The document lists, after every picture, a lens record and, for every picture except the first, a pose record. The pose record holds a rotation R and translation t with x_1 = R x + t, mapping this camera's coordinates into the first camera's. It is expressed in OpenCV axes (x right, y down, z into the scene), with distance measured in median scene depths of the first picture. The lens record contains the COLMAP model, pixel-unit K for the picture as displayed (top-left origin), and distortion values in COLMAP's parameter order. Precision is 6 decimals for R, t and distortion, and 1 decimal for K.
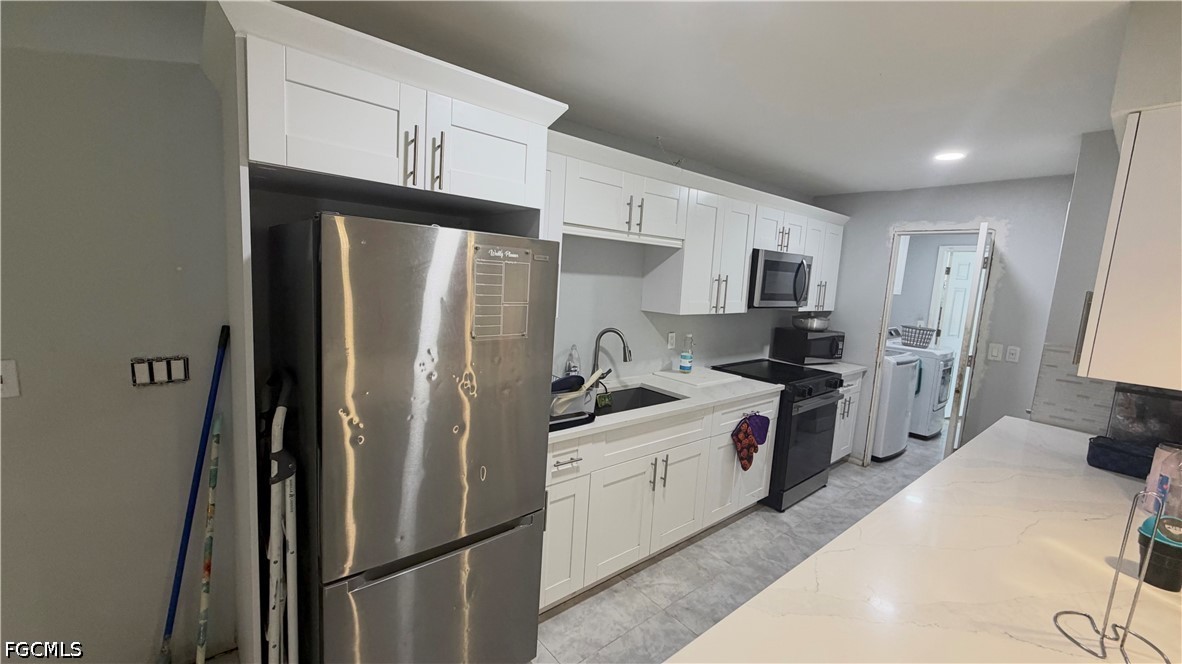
lens RADIAL K [[472.7, 0, 588.8], [0, 472.7, 334.1], [0, 0, 1]] dist [0.001460, 0.000013]
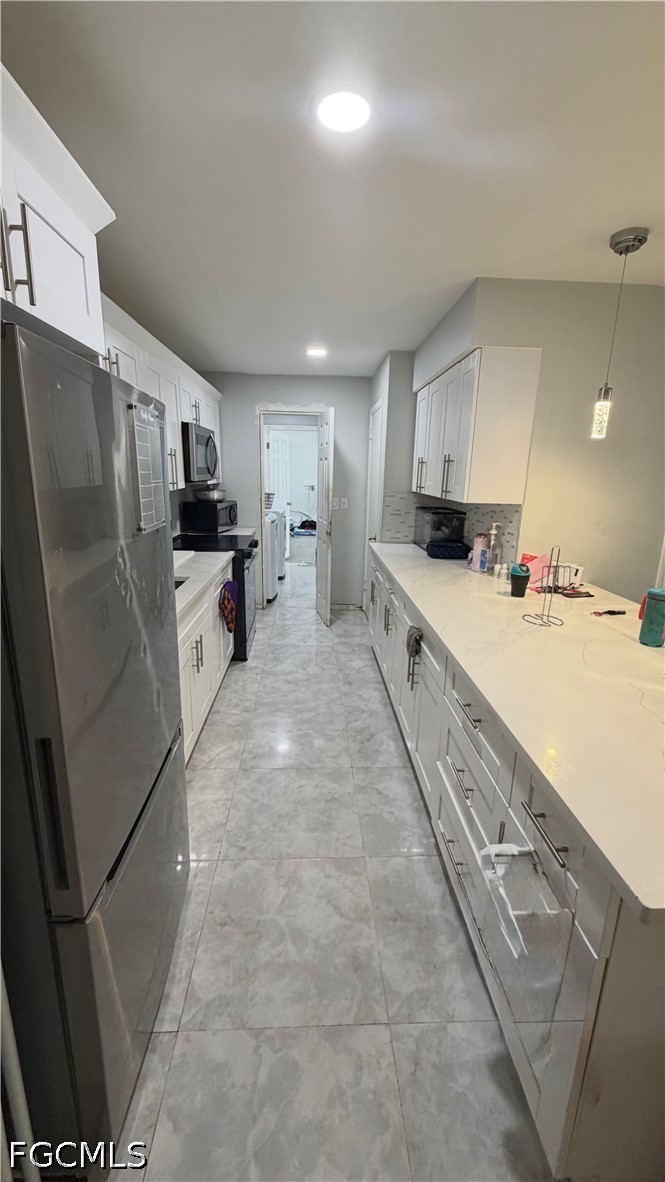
lens RADIAL K [[472.7, 0, 332.6], [0, 472.7, 586.0], [0, 0, 1]] dist [0.001460, 0.000013]
pose [[0.607041, -0.229941, 0.760676, -0.316627], [0.113831, 0.972512, 0.203135, -0.012128], [-0.786475, -0.036723, 0.616529, 0.134668]]
